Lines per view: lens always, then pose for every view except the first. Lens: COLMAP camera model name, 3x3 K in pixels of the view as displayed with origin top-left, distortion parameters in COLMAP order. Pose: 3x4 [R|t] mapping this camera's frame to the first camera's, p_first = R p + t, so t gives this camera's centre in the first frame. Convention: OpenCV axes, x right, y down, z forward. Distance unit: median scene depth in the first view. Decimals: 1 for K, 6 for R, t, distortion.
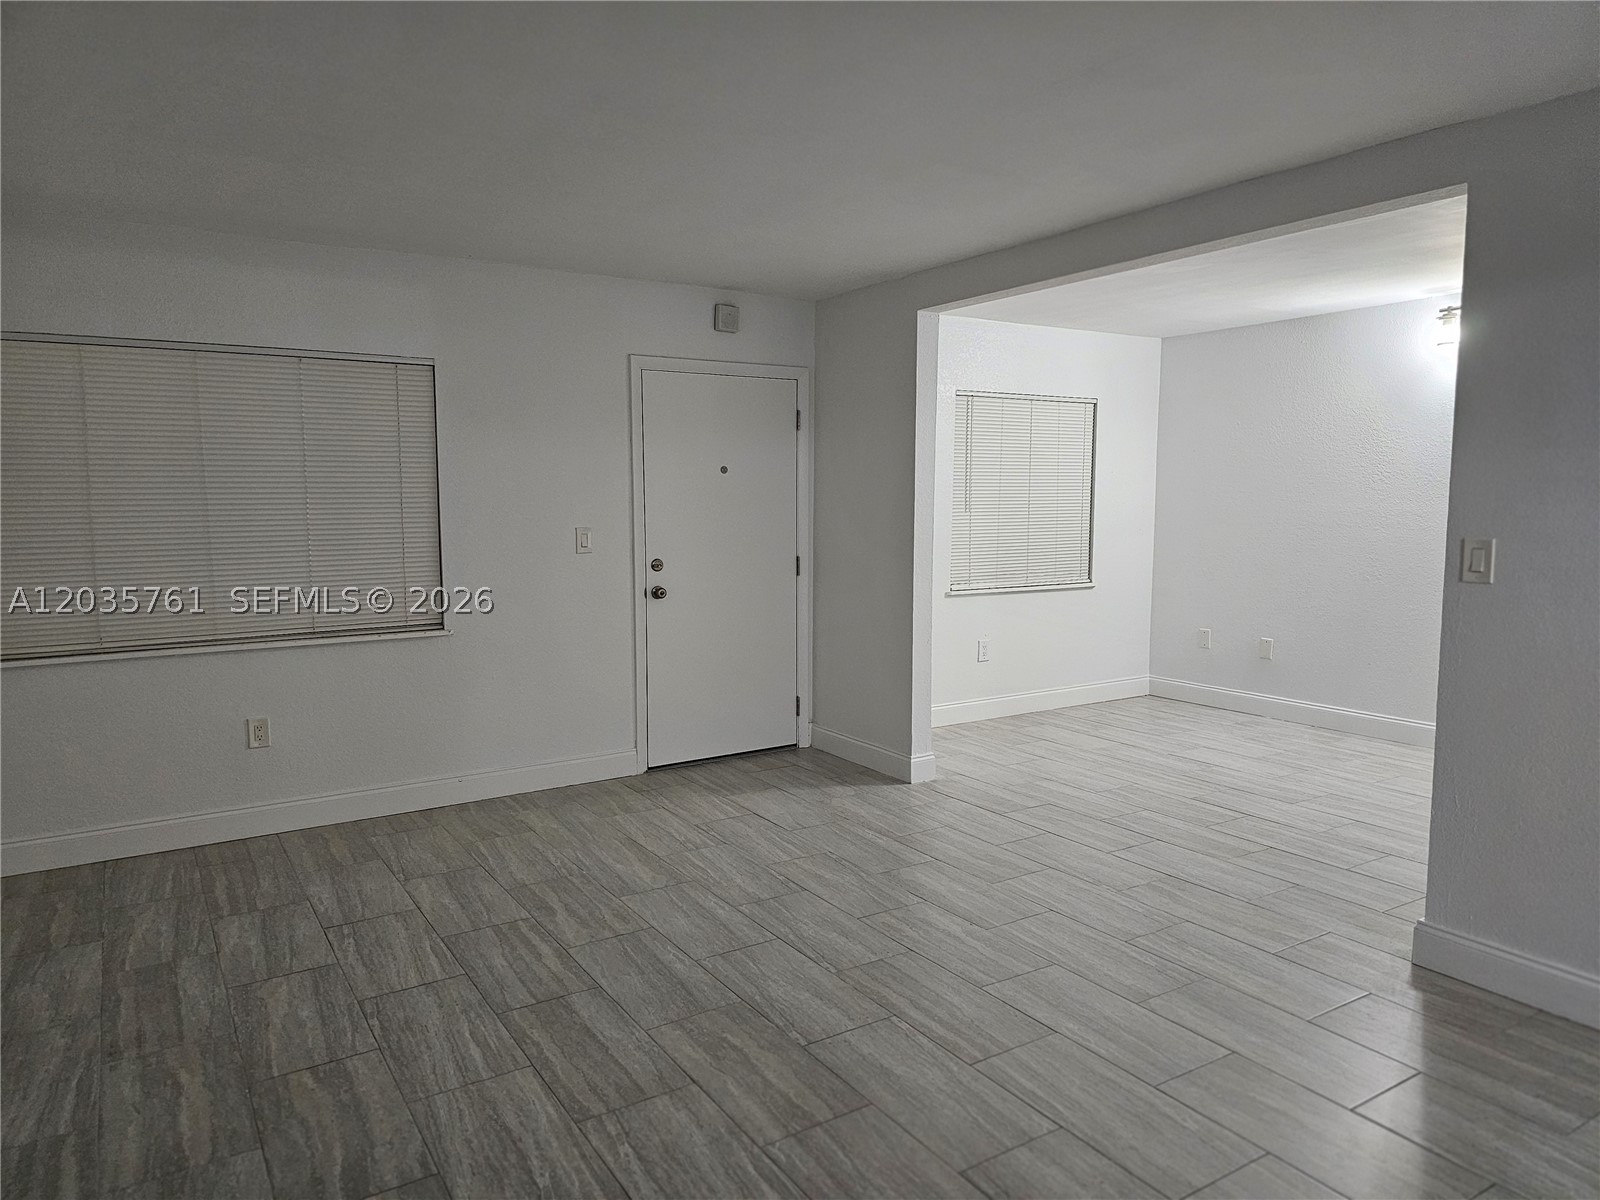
lens RADIAL K [[1066.9, 0, 805.2], [0, 1066.9, 604.3], [0, 0, 1]] dist [0.028889, -0.024399]
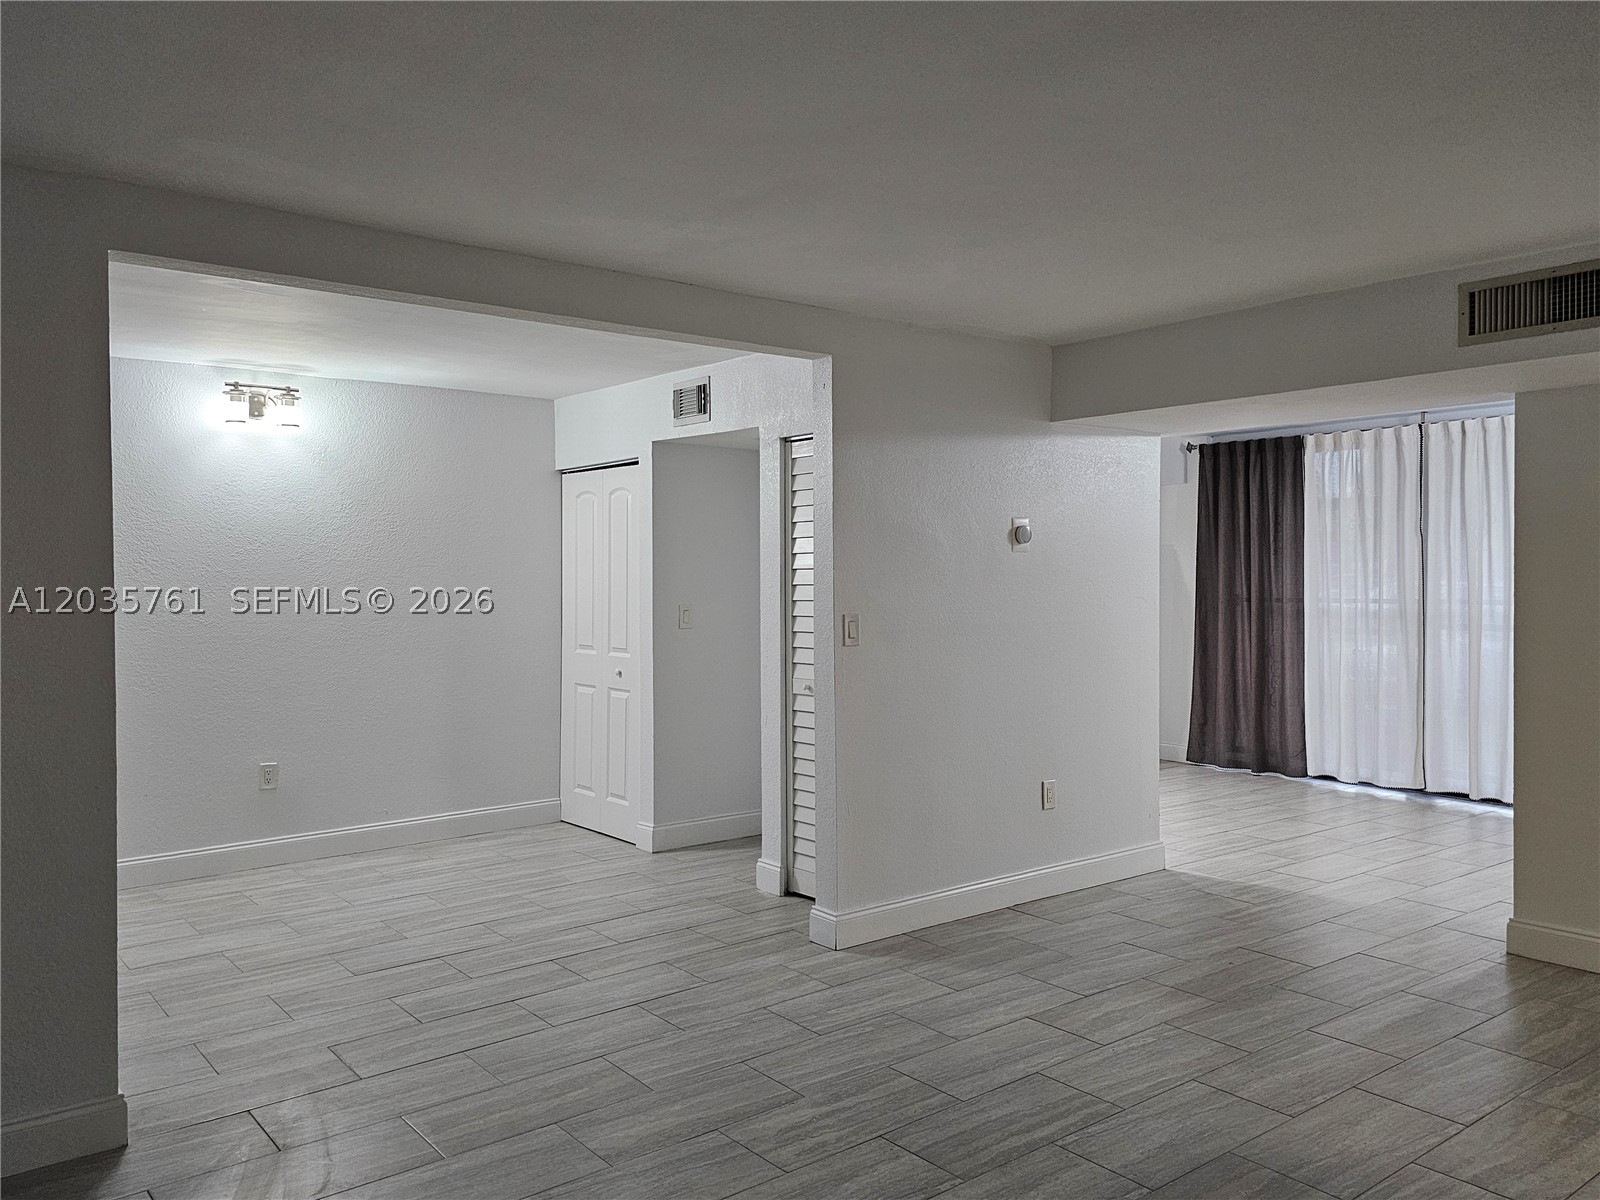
lens RADIAL K [[1209.8, 0, 785.1], [0, 1209.8, 597.0], [0, 0, 1]] dist [0.077334, -0.076045]
pose [[-0.093476, -0.017667, 0.995465, -0.635672], [0.110562, 0.993474, 0.028014, -0.095025], [-0.989464, 0.112679, -0.090913, 0.855749]]
